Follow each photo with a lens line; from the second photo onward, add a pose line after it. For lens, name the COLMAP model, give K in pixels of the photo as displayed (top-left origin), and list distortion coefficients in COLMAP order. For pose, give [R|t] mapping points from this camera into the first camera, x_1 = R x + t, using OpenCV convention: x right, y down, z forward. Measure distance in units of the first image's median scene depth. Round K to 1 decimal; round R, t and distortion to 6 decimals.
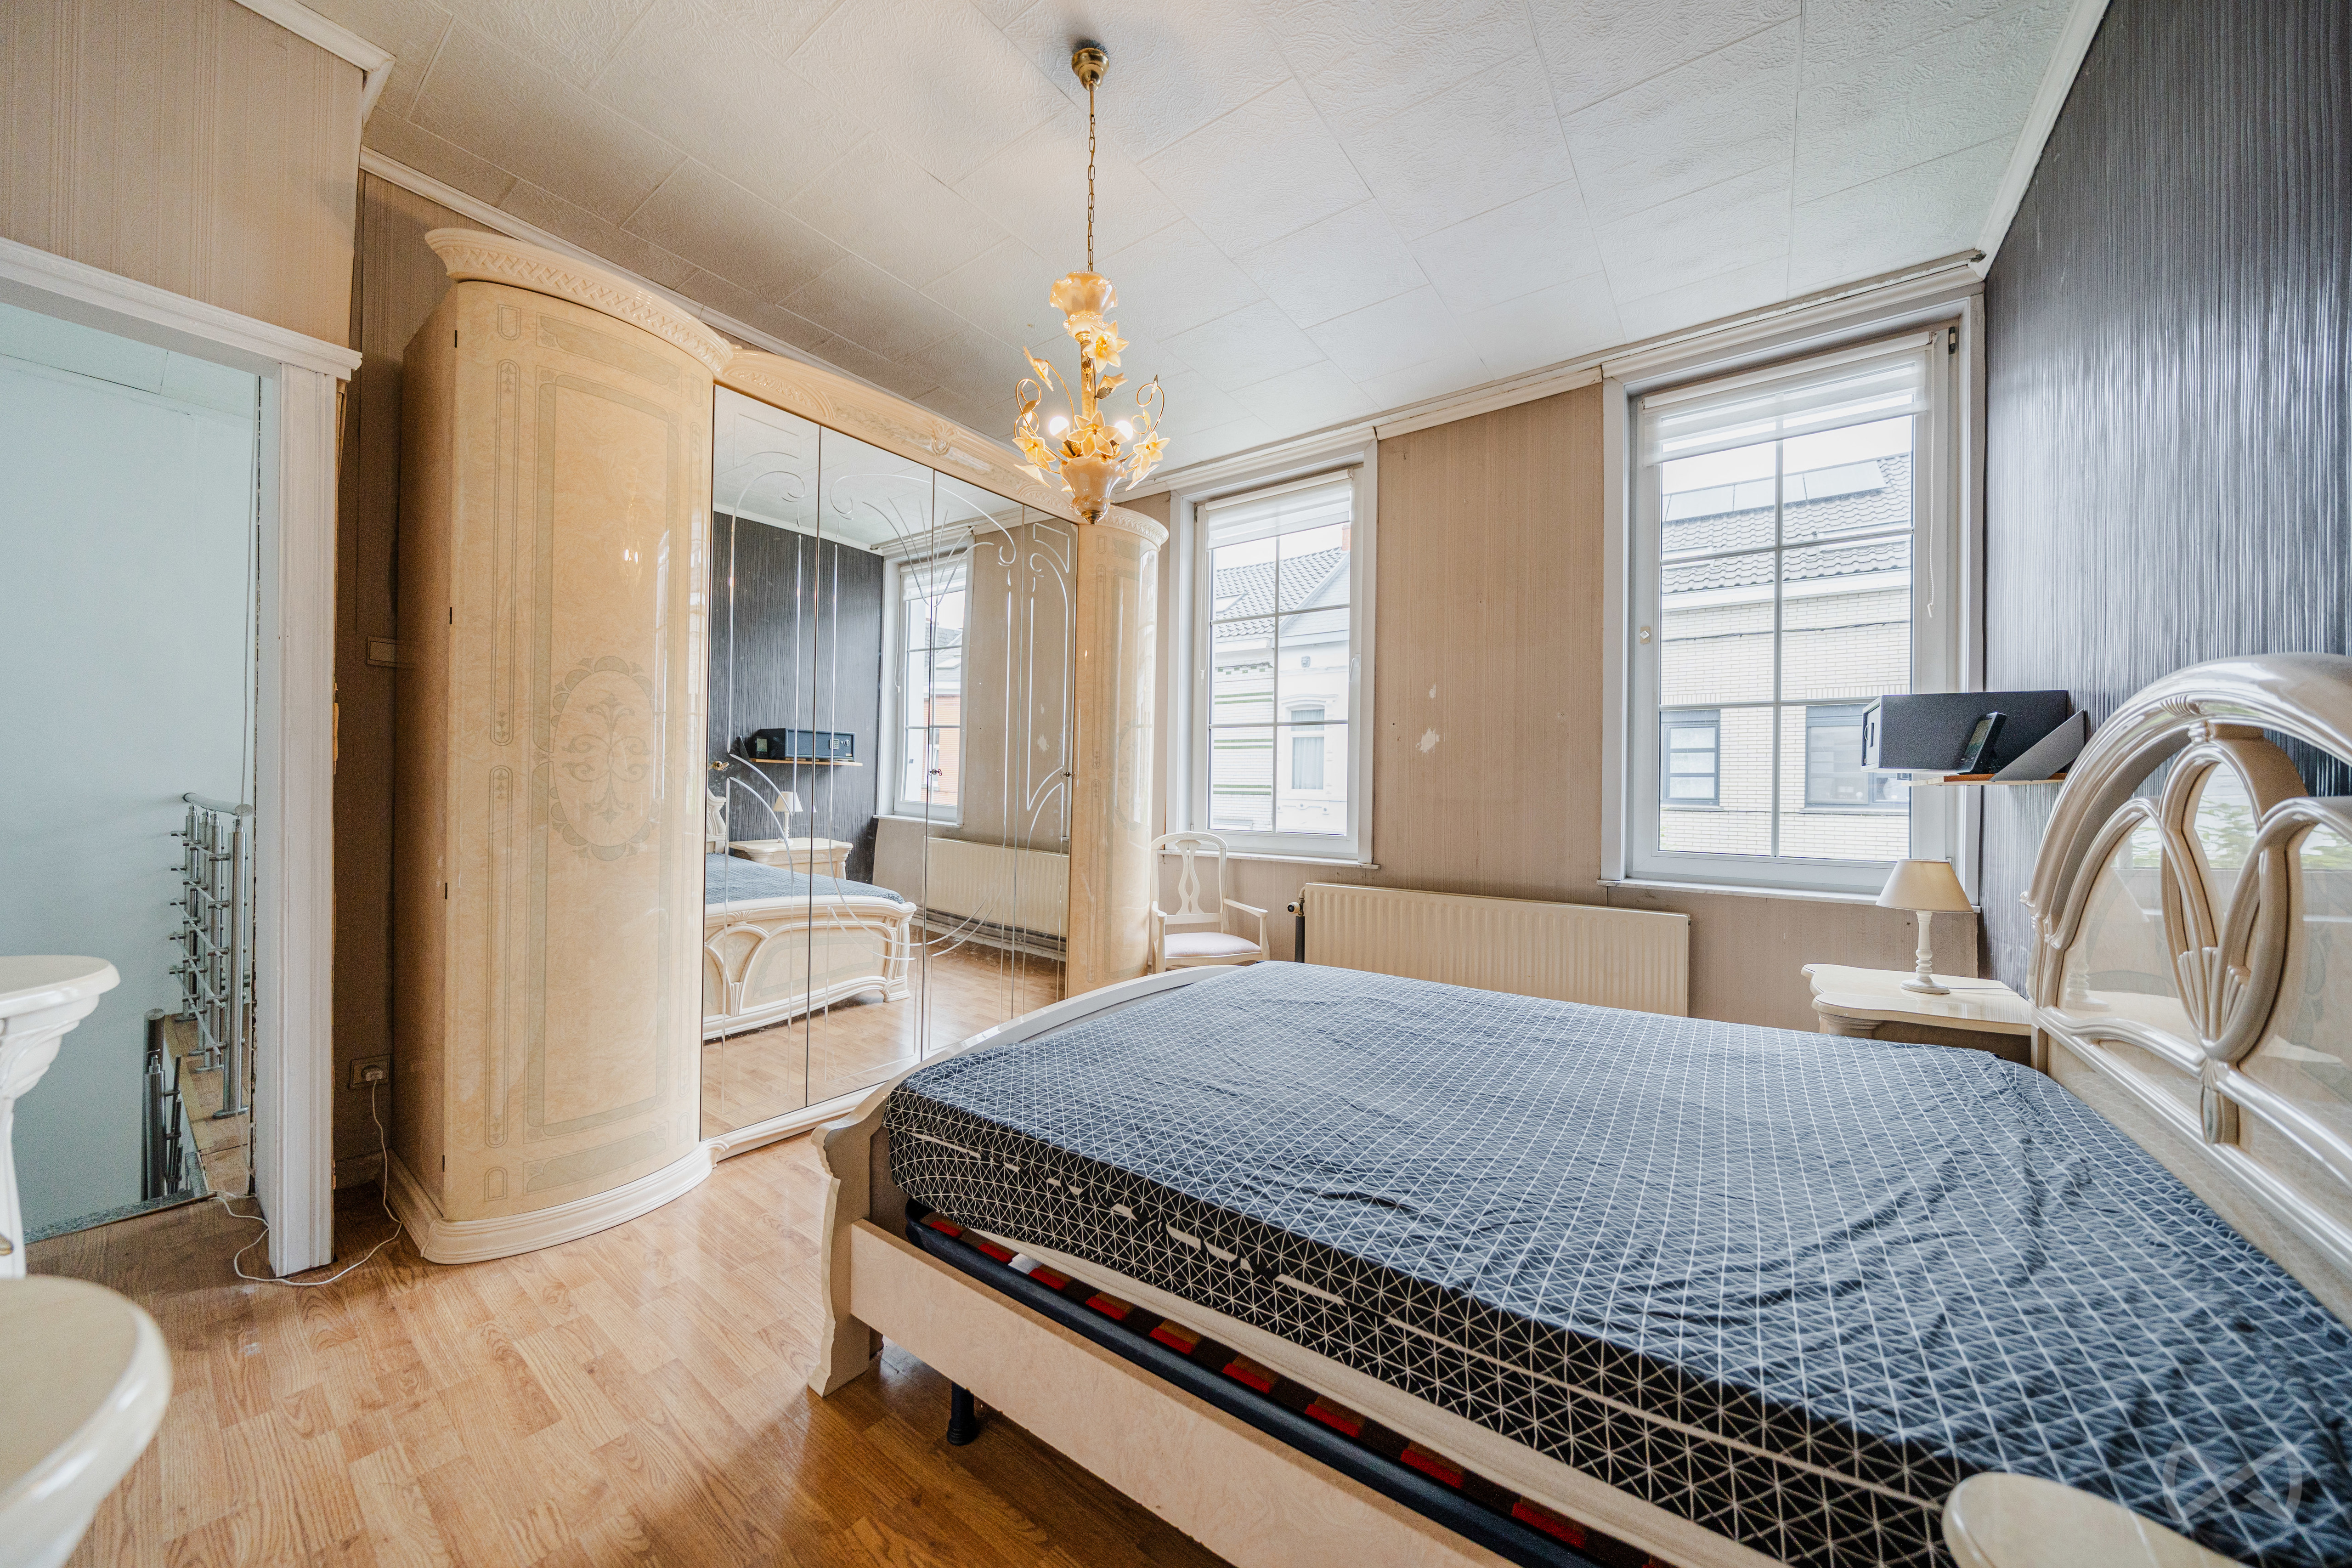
lens RADIAL K [[796.7, 0, 1175.3], [0, 796.7, 778.9], [0, 0, 1]] dist [-0.009145, 0.000062]
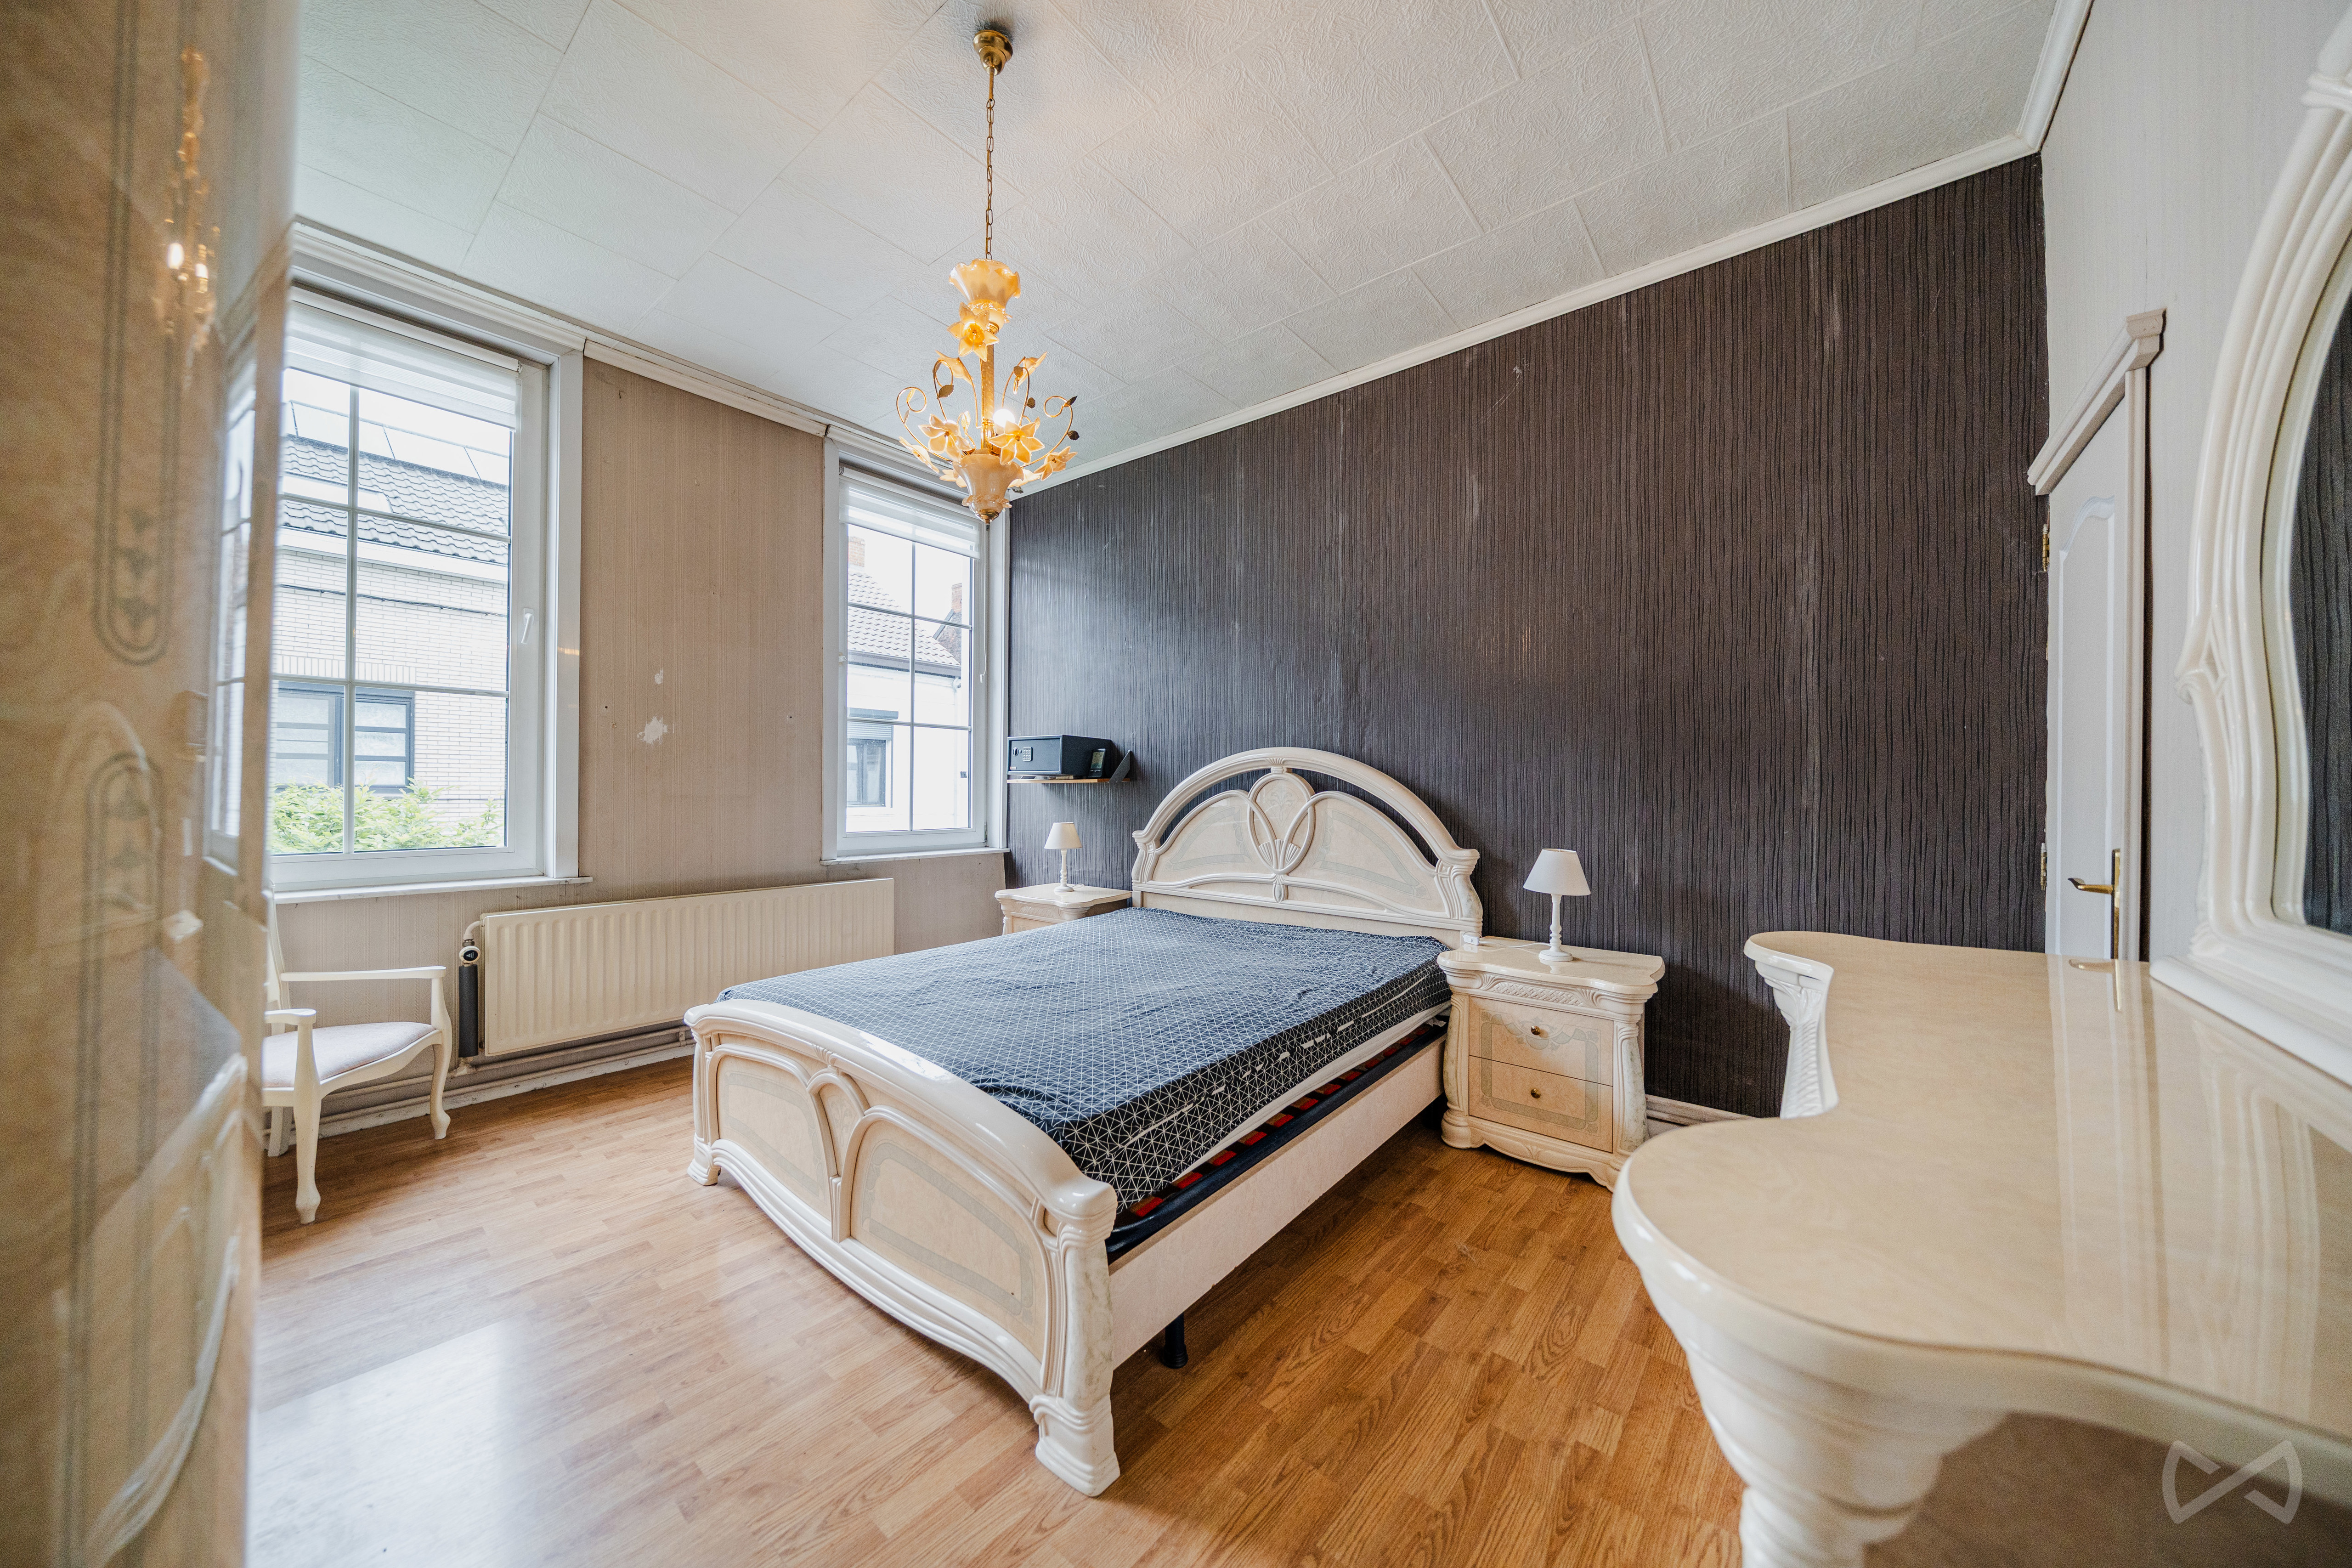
lens RADIAL K [[796.7, 0, 1167.5], [0, 796.7, 778.8], [0, 0, 1]] dist [-0.009145, 0.000062]
pose [[0.063280, -0.002228, 0.997993, -1.397510], [-0.018355, 0.999826, 0.003396, -0.019321], [-0.997827, -0.018534, 0.063228, 0.939513]]
